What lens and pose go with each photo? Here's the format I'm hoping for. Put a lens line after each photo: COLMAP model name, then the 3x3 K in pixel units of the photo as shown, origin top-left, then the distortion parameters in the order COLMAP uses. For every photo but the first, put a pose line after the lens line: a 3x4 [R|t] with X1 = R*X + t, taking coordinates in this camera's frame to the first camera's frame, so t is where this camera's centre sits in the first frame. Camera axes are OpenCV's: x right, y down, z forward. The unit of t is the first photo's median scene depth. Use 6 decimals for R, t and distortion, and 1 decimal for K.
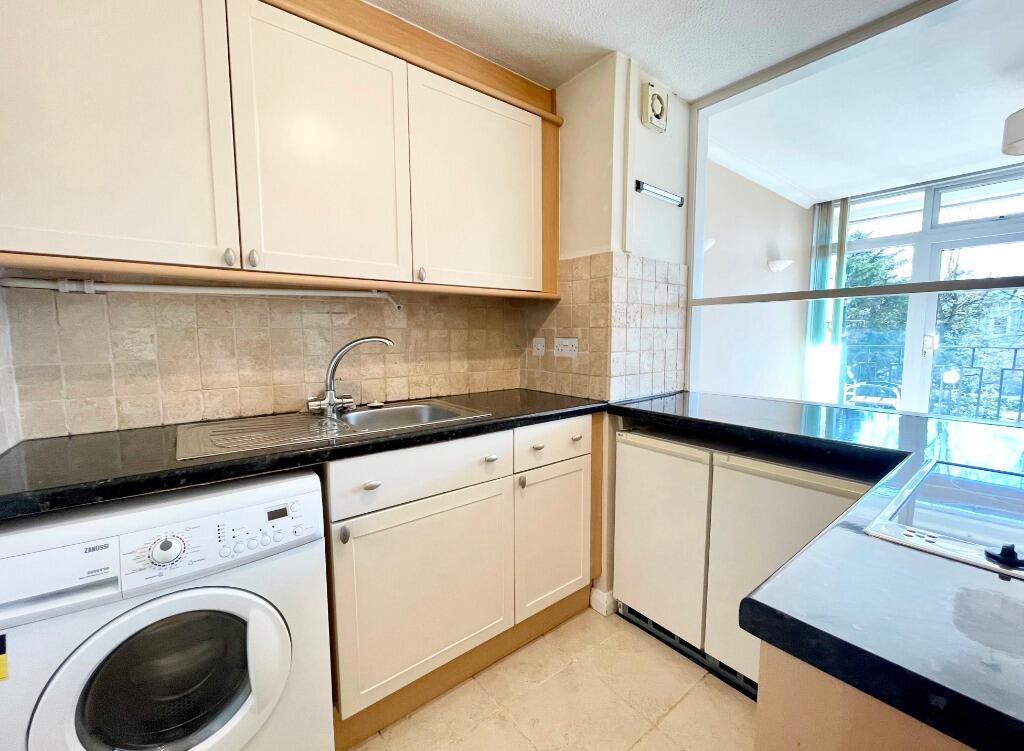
lens RADIAL K [[426.6, 0, 510.0], [0, 426.6, 373.6], [0, 0, 1]] dist [-0.000828, -0.000207]
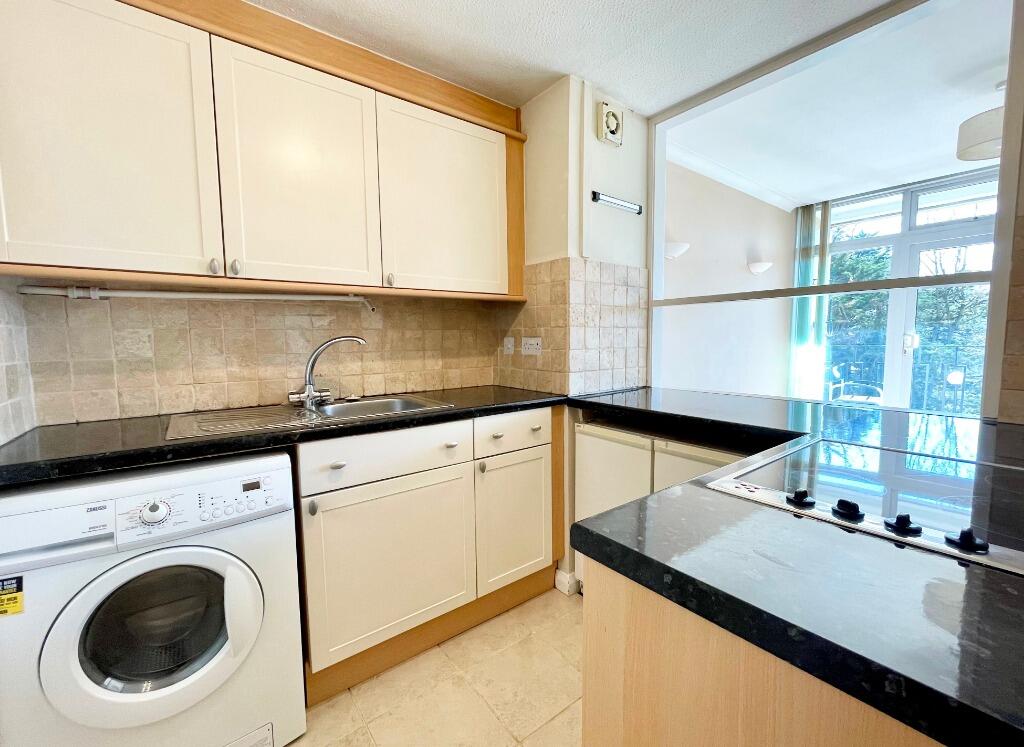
lens RADIAL K [[425.4, 0, 506.9], [0, 425.4, 373.5], [0, 0, 1]] dist [-0.001439, 0.000070]
pose [[0.999830, -0.004981, -0.017767, 0.100063], [0.004831, 0.999952, -0.008466, 0.019575], [0.017808, 0.008379, 0.999806, -0.086158]]
